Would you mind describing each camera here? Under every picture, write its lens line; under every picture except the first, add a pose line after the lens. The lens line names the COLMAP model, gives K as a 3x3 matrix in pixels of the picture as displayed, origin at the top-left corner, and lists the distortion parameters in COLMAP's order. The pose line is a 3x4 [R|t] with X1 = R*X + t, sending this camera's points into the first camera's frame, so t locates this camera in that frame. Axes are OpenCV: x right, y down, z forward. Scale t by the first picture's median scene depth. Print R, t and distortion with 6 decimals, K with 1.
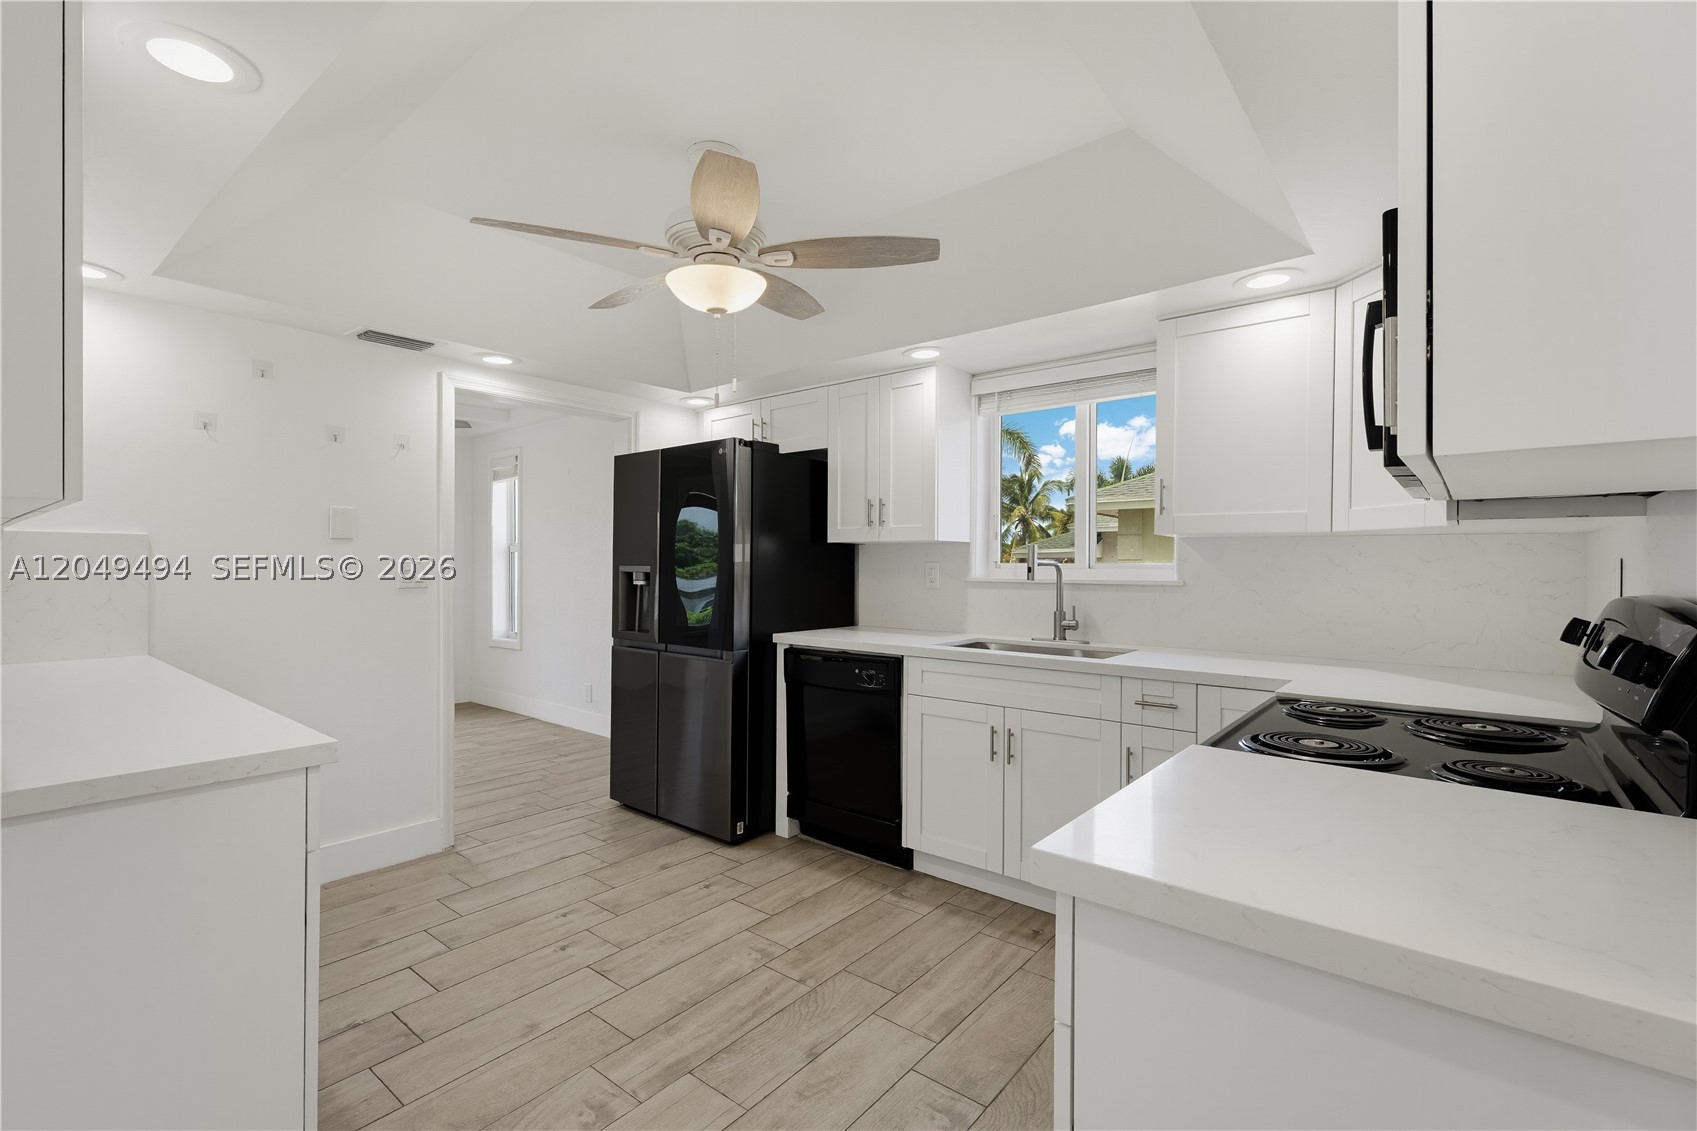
lens RADIAL K [[751.6, 0, 850.8], [0, 751.6, 563.7], [0, 0, 1]] dist [0.003768, -0.001259]
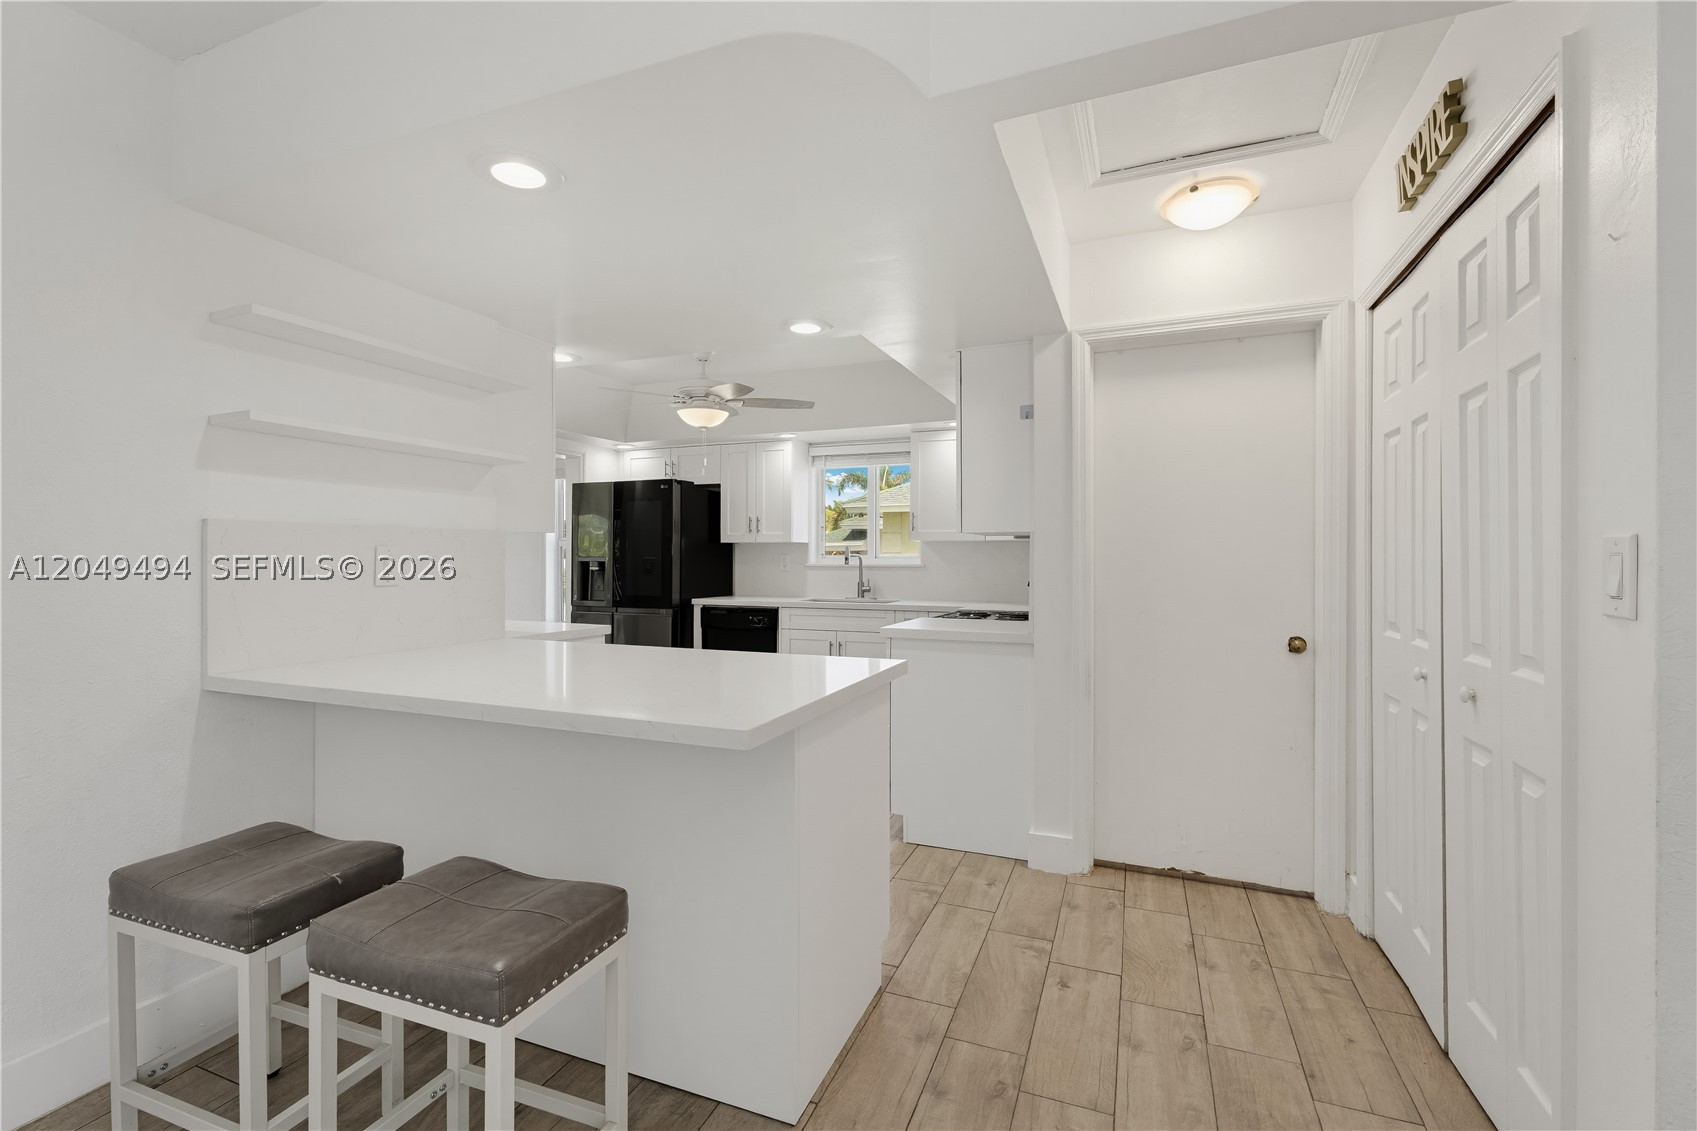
lens RADIAL K [[751.6, 0, 845.6], [0, 751.6, 558.0], [0, 0, 1]] dist [0.003768, -0.001259]
pose [[0.954811, -0.002150, 0.297206, -0.270650], [0.000910, 0.999990, 0.004308, -0.001700], [-0.297212, -0.003843, 0.954804, -0.655271]]
